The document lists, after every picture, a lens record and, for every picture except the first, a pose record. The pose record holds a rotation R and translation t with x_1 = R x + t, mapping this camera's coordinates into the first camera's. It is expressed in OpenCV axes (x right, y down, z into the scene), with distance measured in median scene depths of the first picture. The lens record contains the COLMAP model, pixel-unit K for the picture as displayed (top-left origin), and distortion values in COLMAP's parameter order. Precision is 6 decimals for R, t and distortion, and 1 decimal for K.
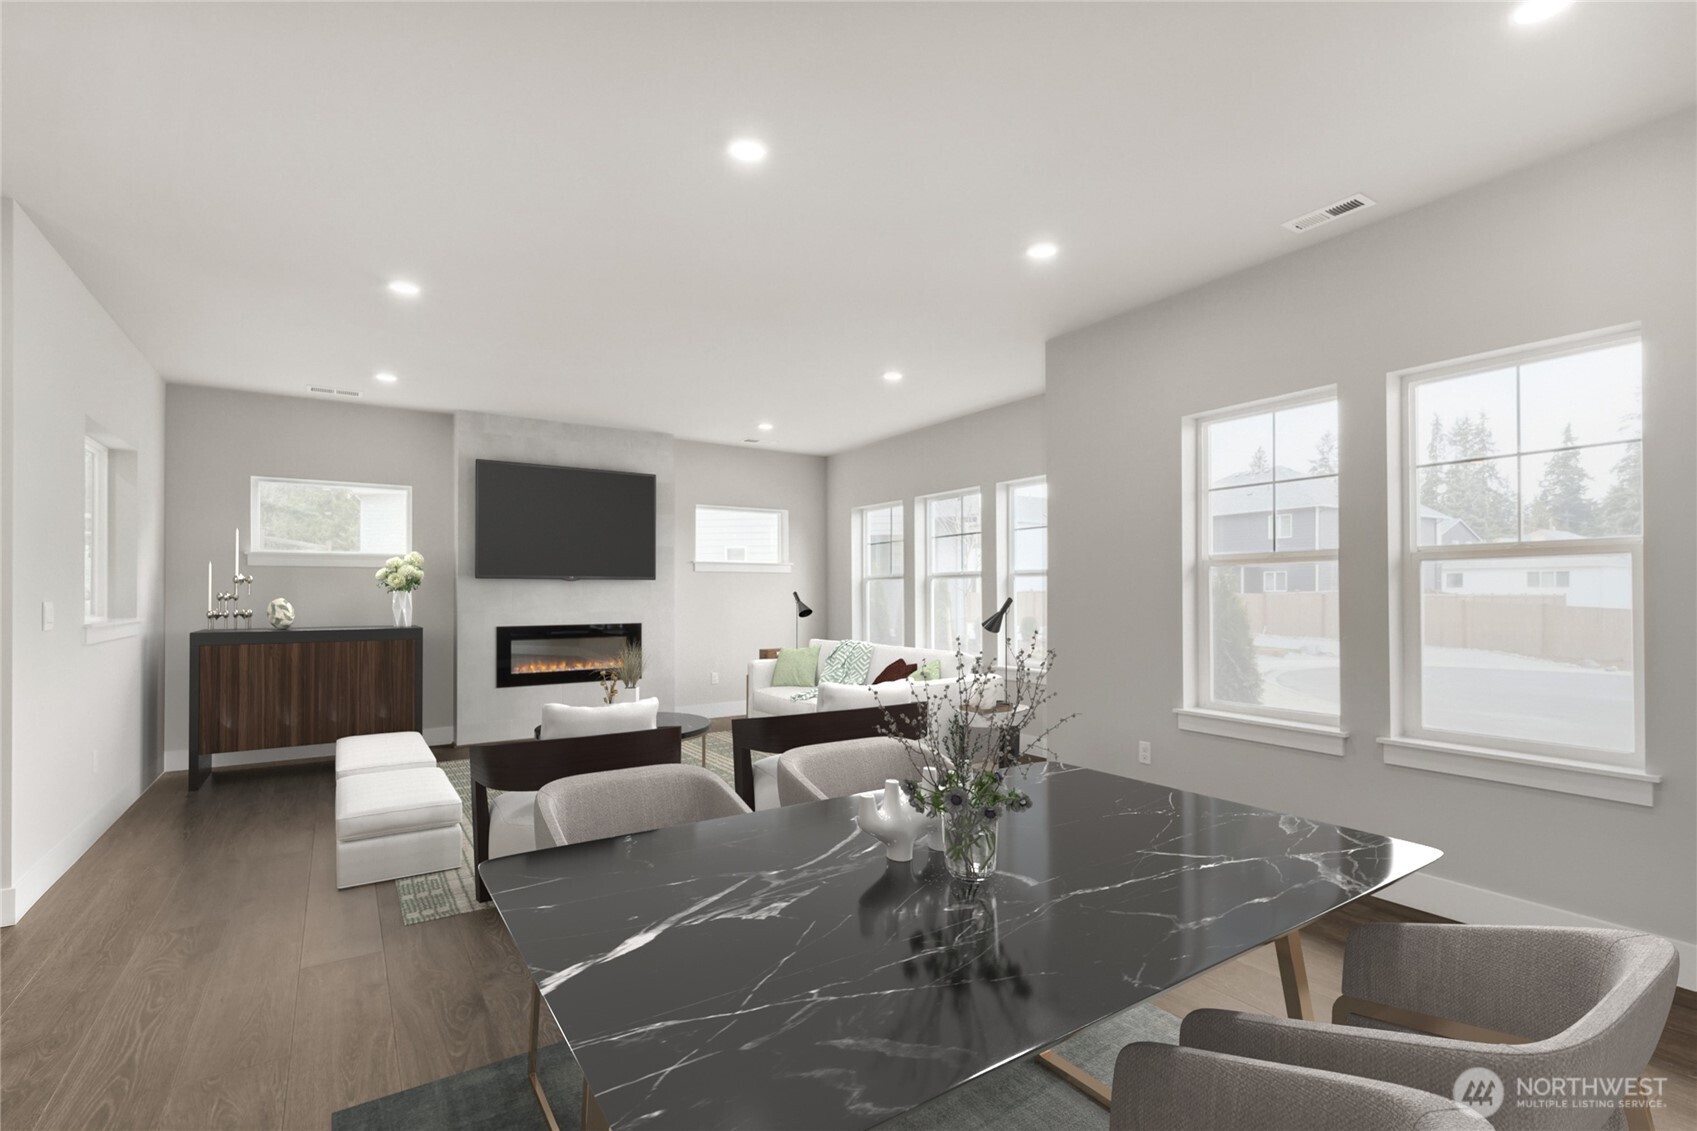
lens RADIAL K [[754.5, 0, 850.9], [0, 754.5, 604.8], [0, 0, 1]] dist [0.000259, -0.027865]
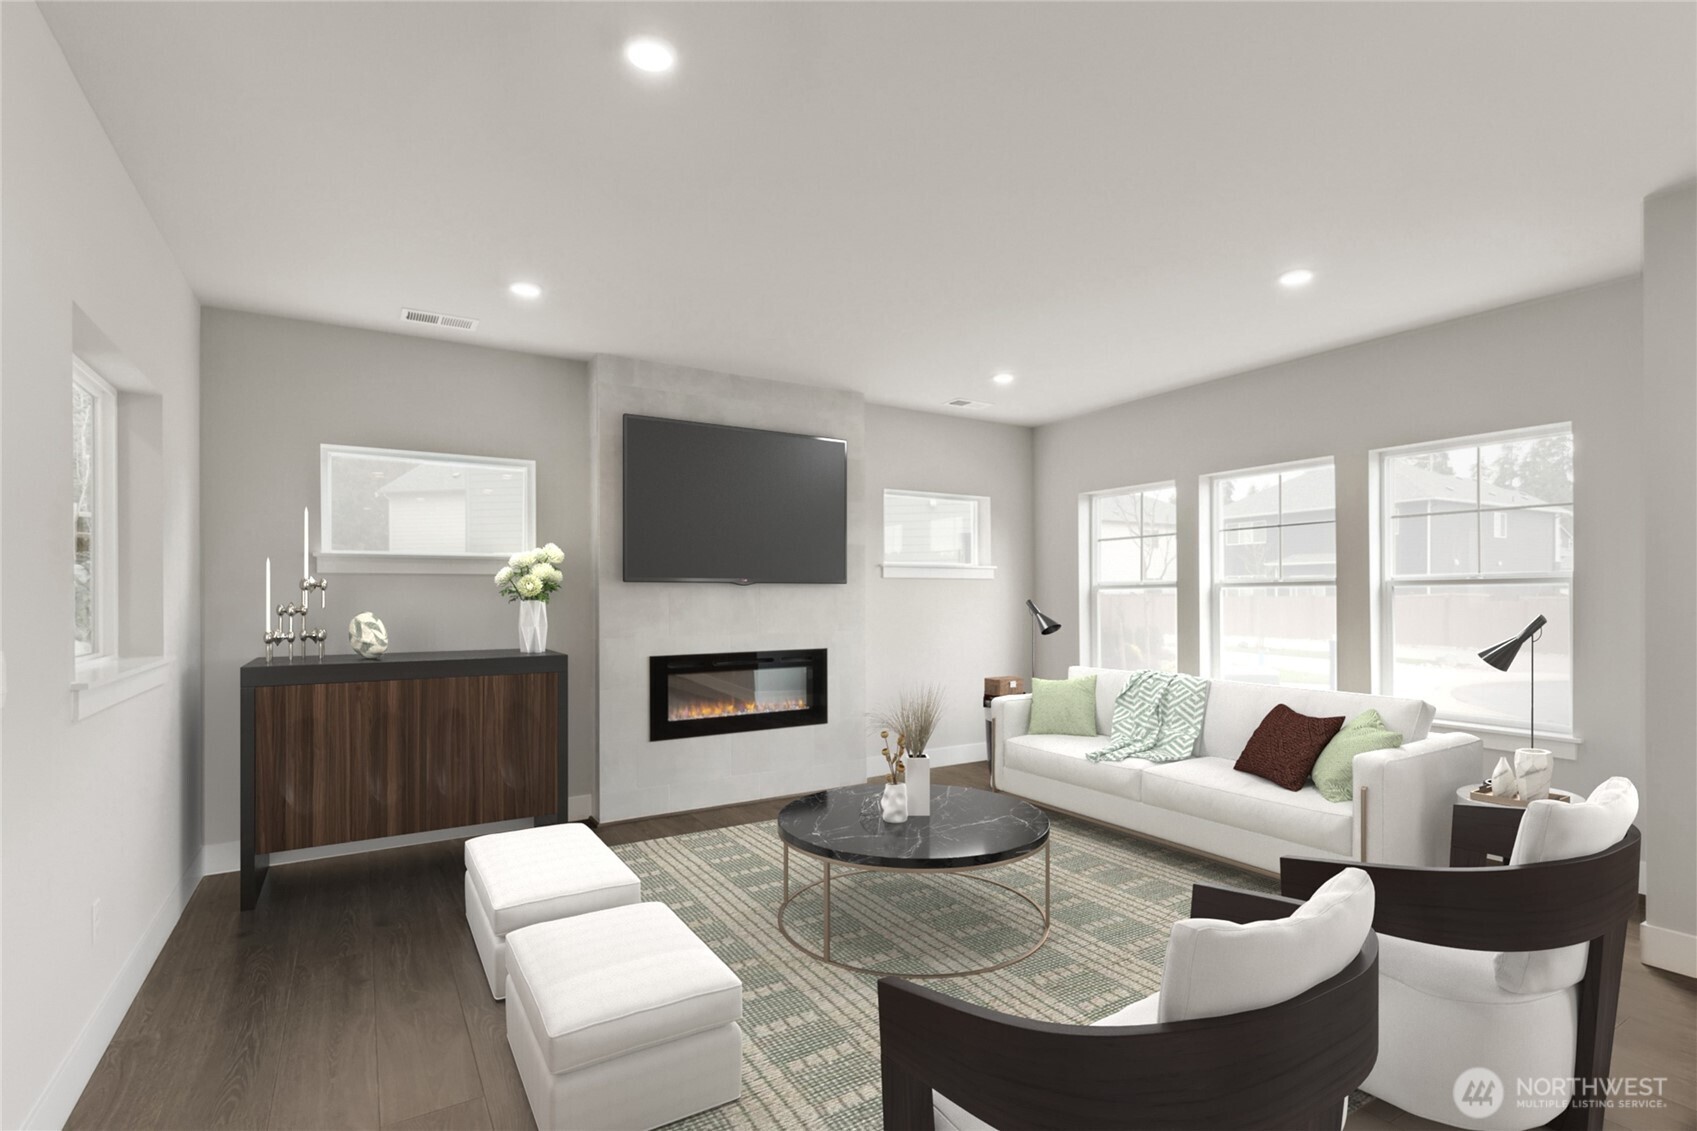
lens RADIAL K [[800.8, 0, 847.9], [0, 800.8, 604.0], [0, 0, 1]] dist [-0.034439, 0.000008]
pose [[0.999584, 0.001334, -0.028798, -0.286381], [-0.001924, 0.999789, -0.020467, -0.002620], [0.028764, 0.020514, 0.999376, 0.275410]]
